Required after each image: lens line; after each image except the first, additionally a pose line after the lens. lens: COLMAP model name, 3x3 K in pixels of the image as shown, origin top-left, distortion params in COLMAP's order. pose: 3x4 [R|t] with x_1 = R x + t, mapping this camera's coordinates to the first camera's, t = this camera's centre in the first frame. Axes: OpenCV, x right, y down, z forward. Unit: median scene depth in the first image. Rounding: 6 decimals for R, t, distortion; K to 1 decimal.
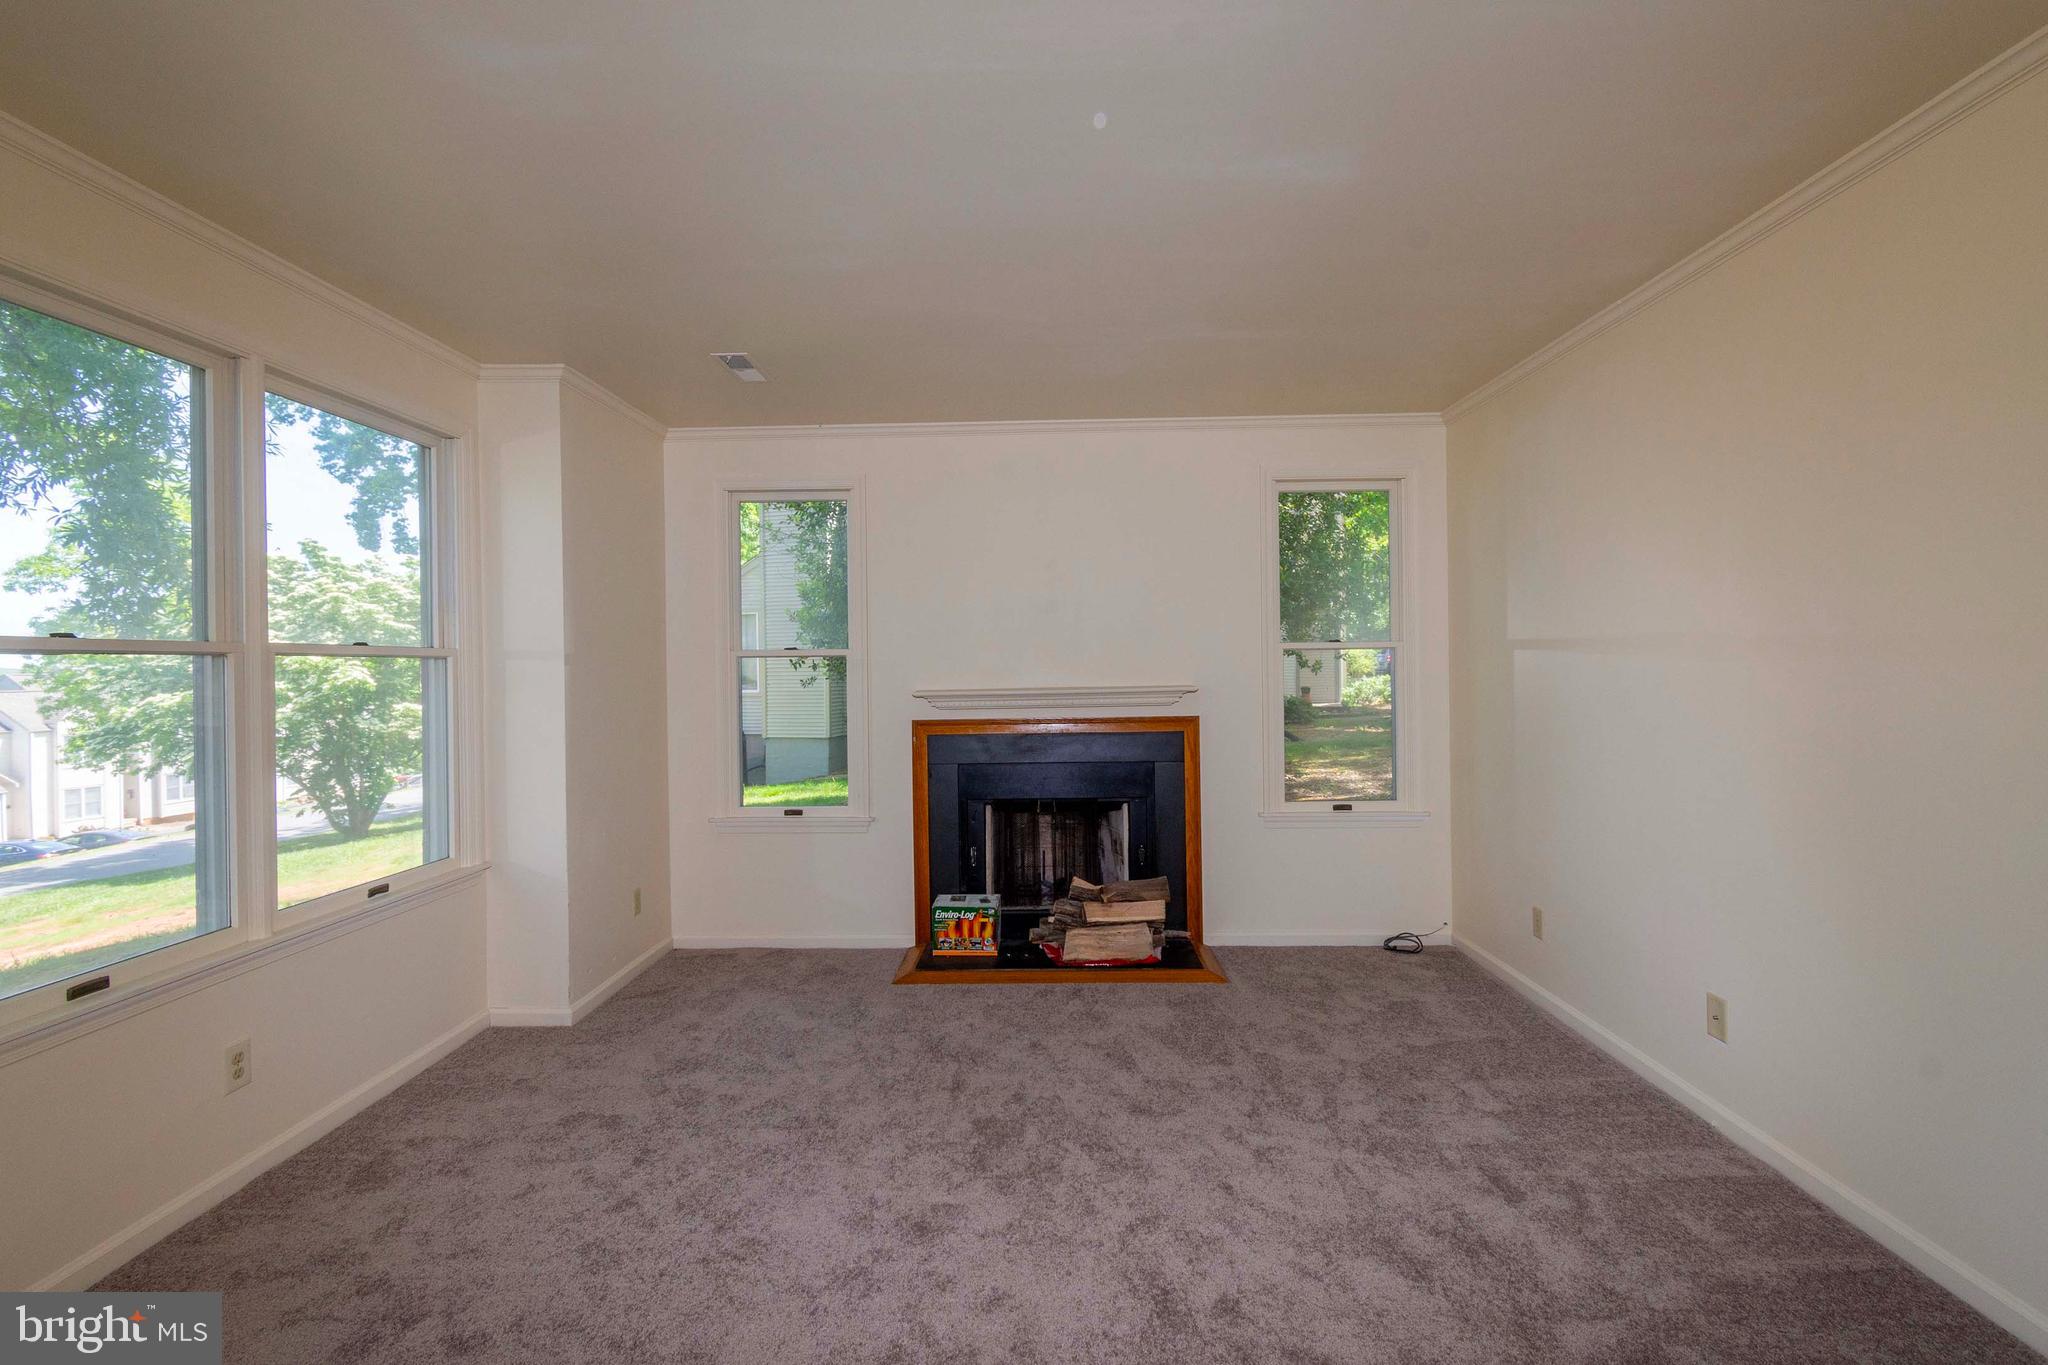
lens RADIAL K [[892.4, 0, 1028.5], [0, 892.4, 678.1], [0, 0, 1]] dist [-0.001763, -0.000319]
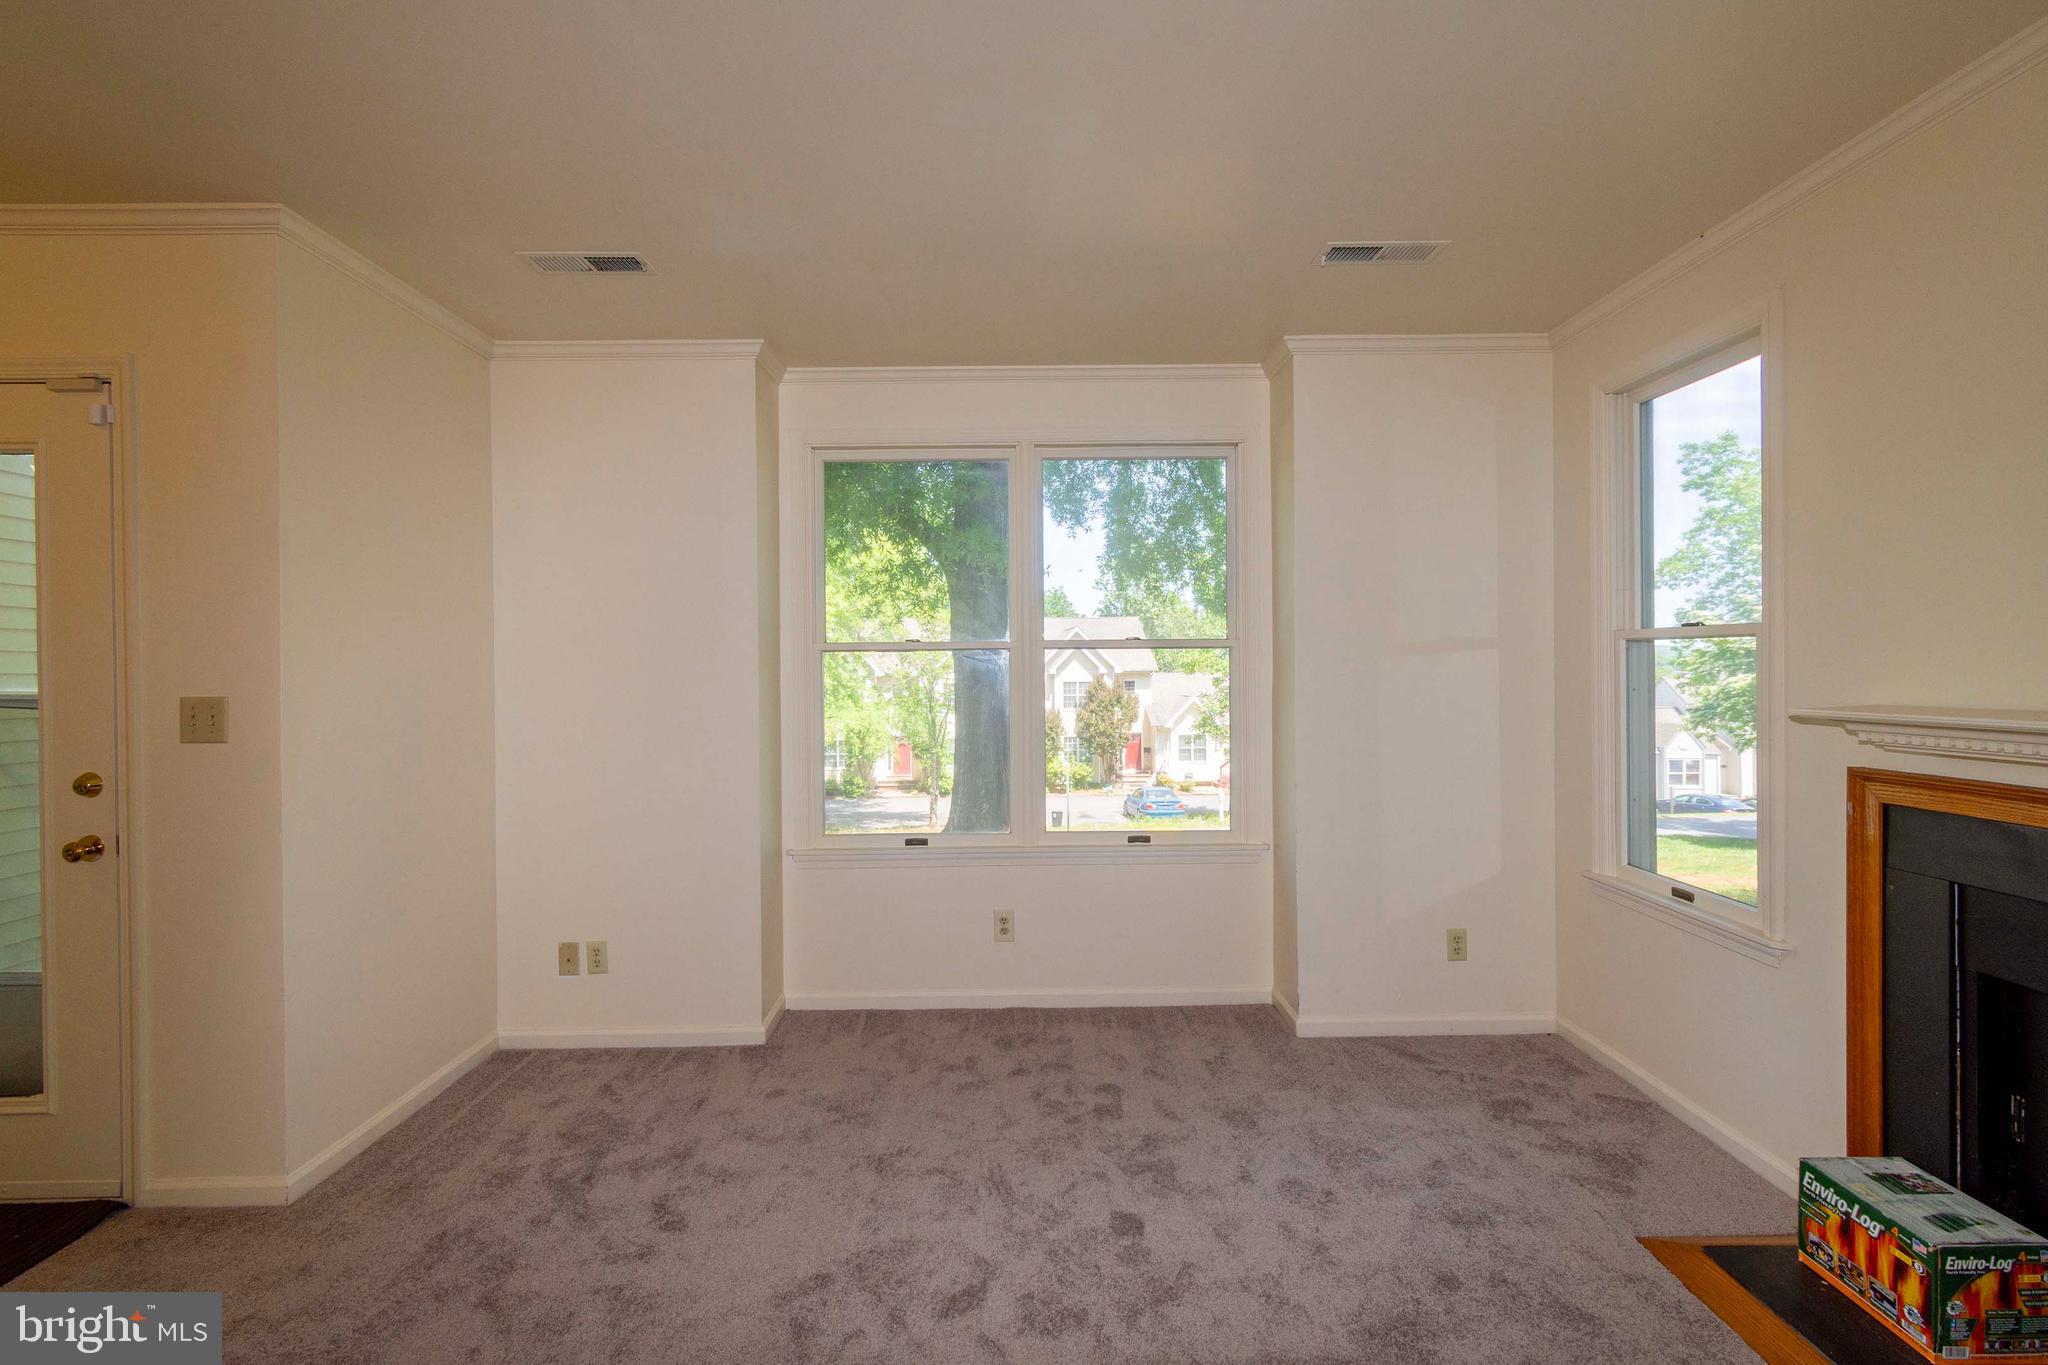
lens RADIAL K [[892.4, 0, 1031.4], [0, 892.4, 663.9], [0, 0, 1]] dist [-0.001763, -0.000319]
pose [[0.057321, 0.014240, -0.998254, 0.326908], [-0.009796, 0.999858, 0.013700, -0.010415], [0.998308, 0.008994, 0.057452, 0.536290]]
